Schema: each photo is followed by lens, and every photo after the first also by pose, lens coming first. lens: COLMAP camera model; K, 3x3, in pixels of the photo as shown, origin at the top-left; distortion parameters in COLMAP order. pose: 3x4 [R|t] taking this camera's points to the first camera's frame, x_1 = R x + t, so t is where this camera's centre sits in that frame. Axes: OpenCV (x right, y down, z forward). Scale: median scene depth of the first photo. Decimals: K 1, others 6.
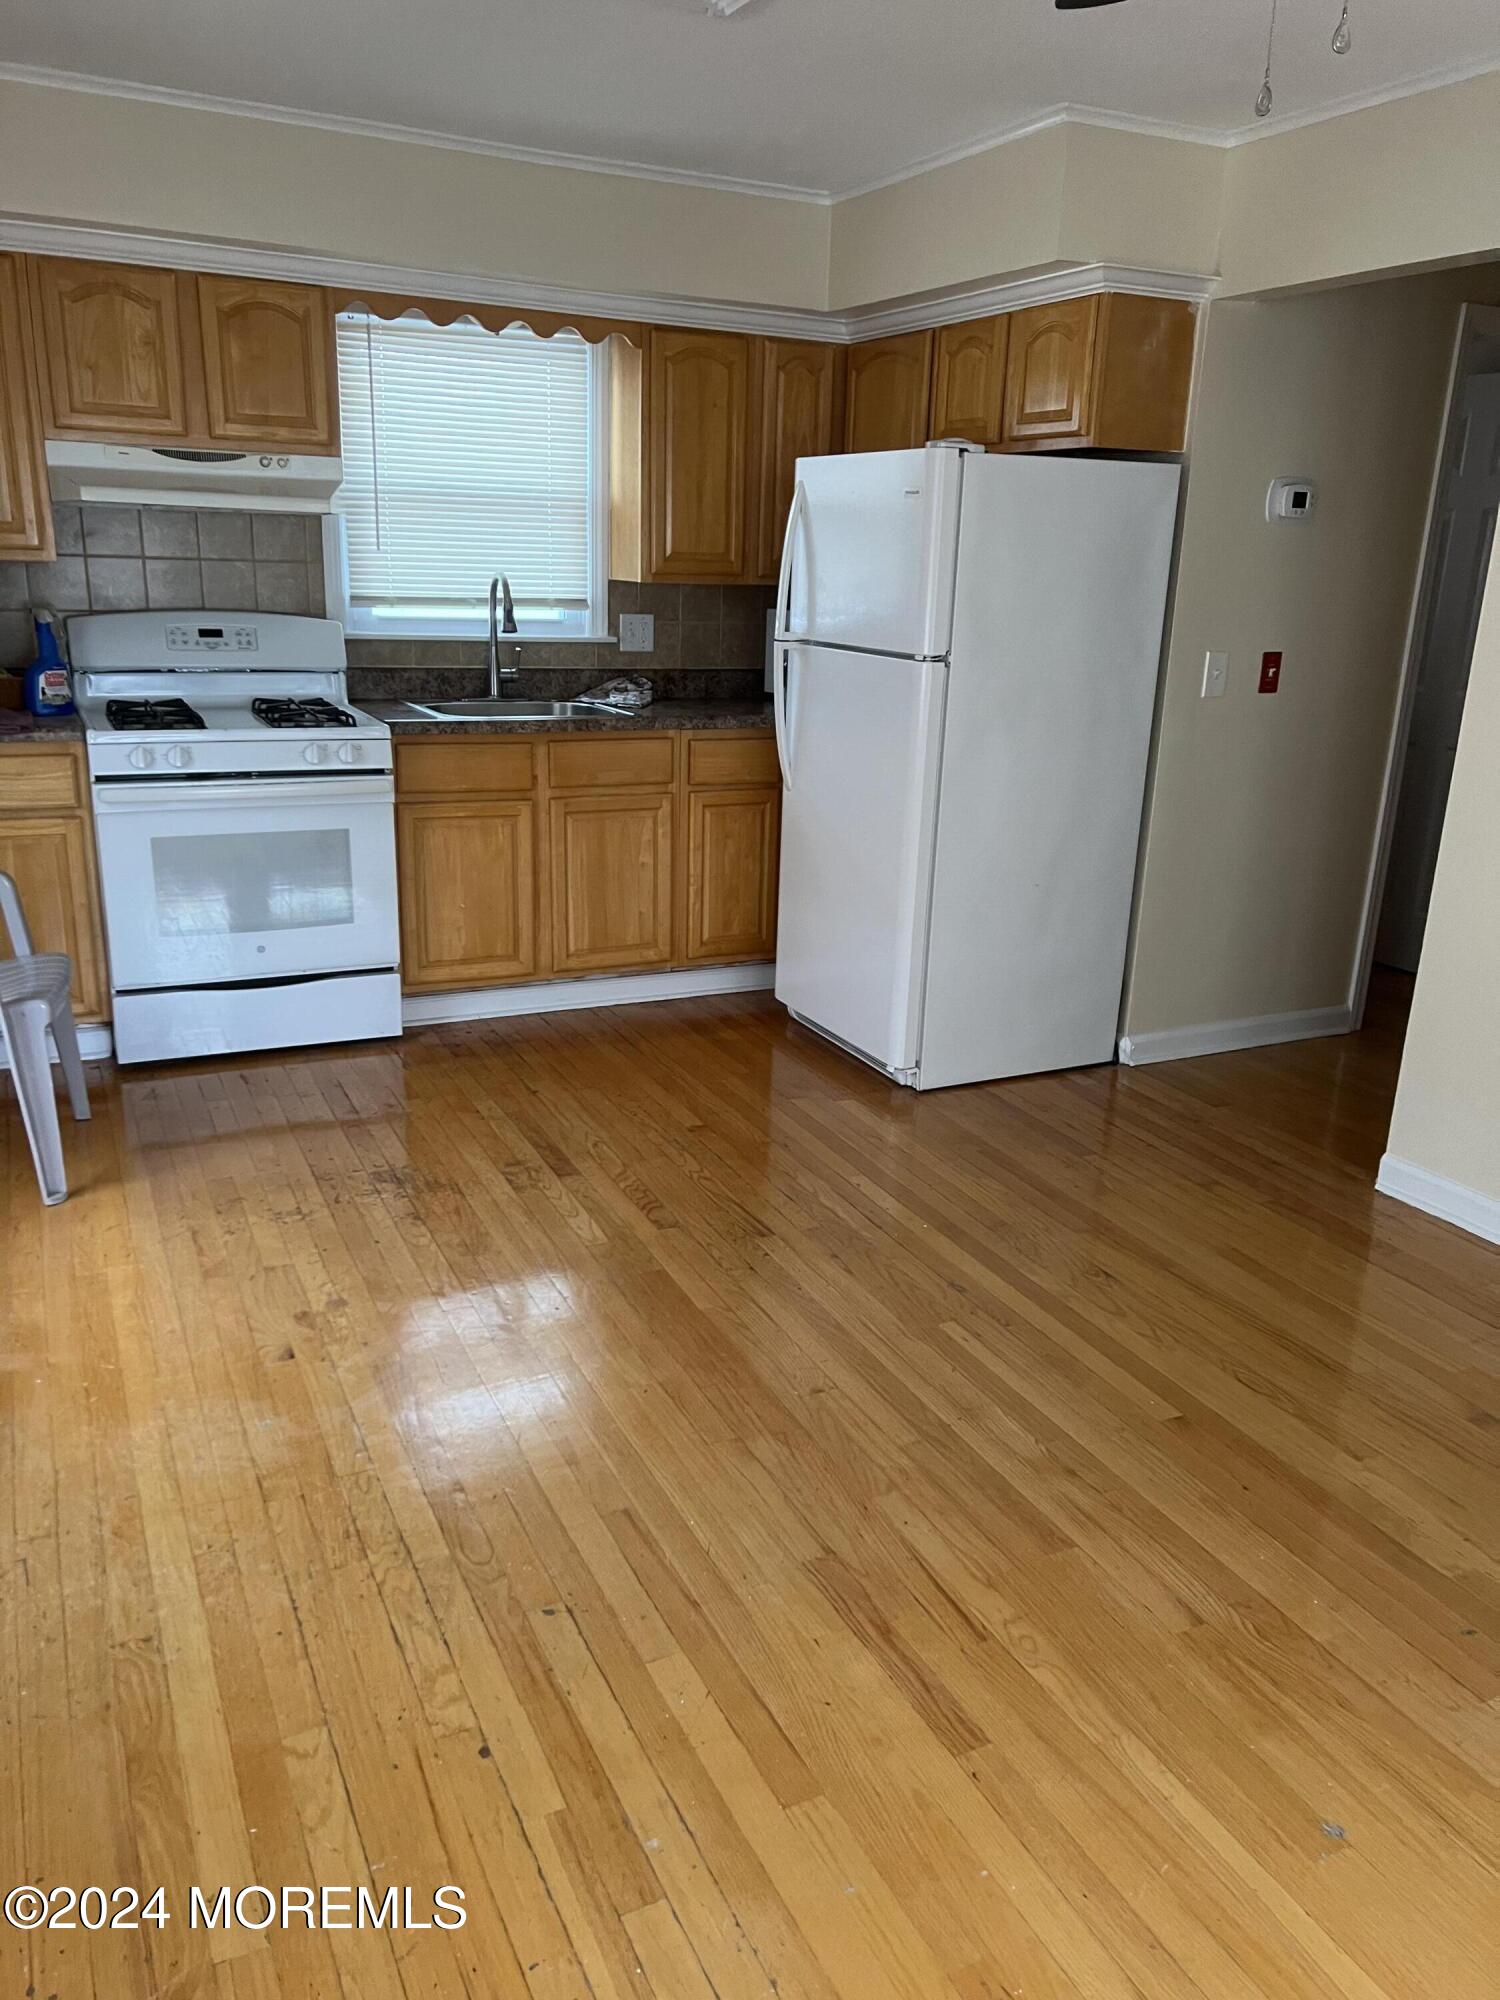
lens RADIAL K [[1506.7, 0, 750.5], [0, 1506.7, 1004.3], [0, 0, 1]] dist [-0.000900, -0.002893]
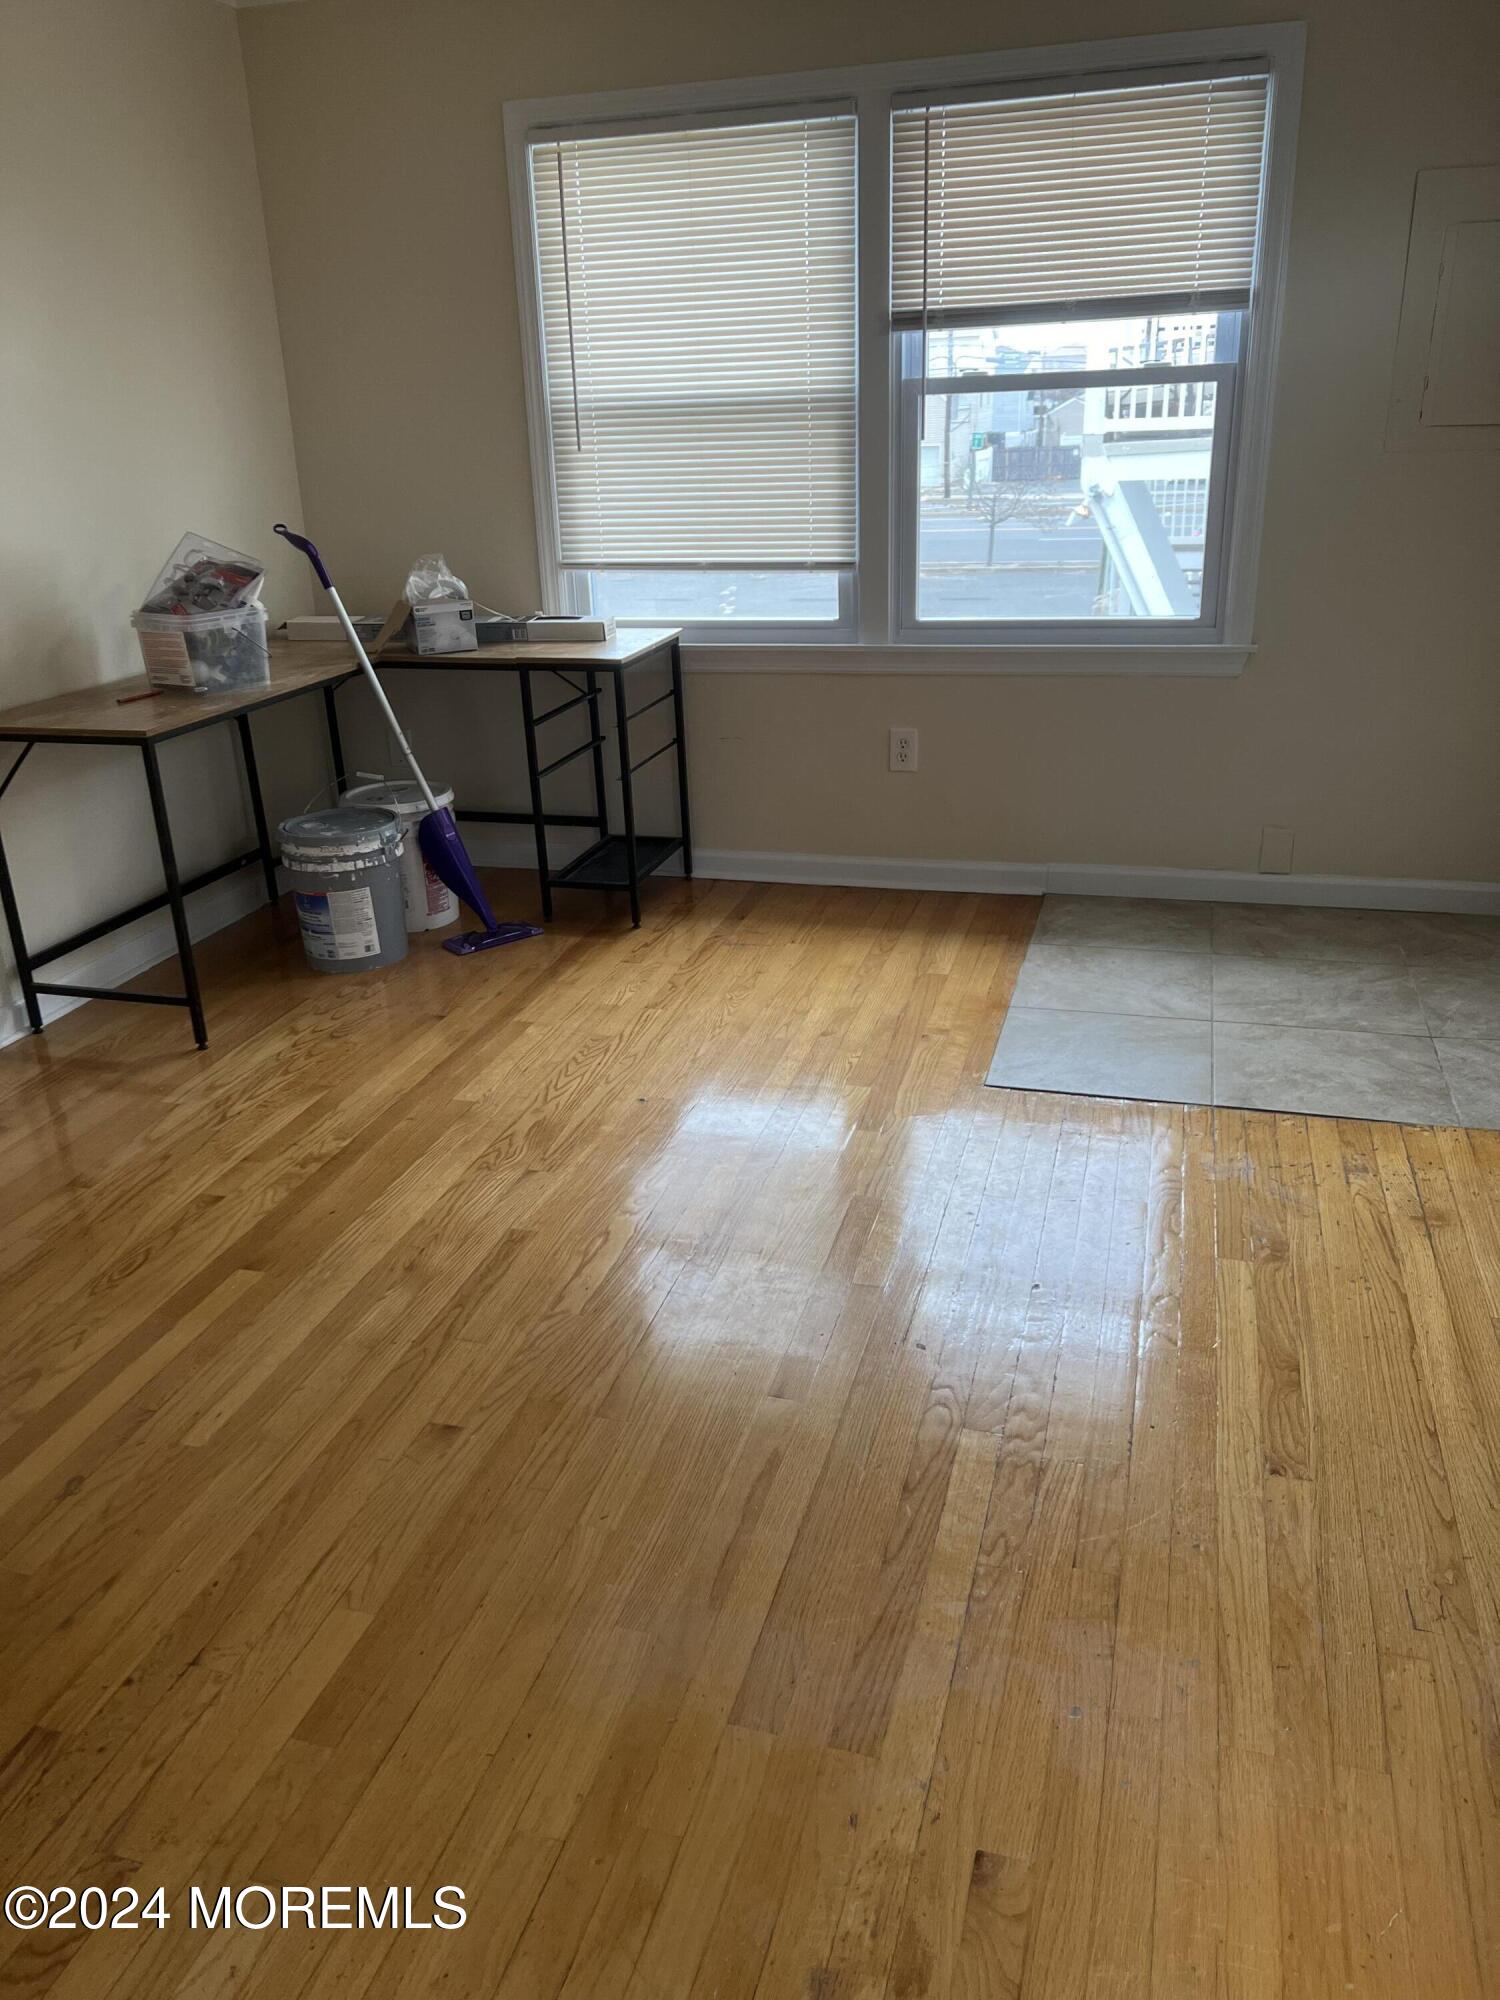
lens RADIAL K [[1506.7, 0, 750.1], [0, 1506.7, 1001.0], [0, 0, 1]] dist [-0.000900, -0.002893]
pose [[-0.747511, -0.249304, 0.615691, -0.546098], [0.200174, 0.799262, 0.566666, -0.372587], [-0.633371, 0.546834, -0.547553, 1.287902]]
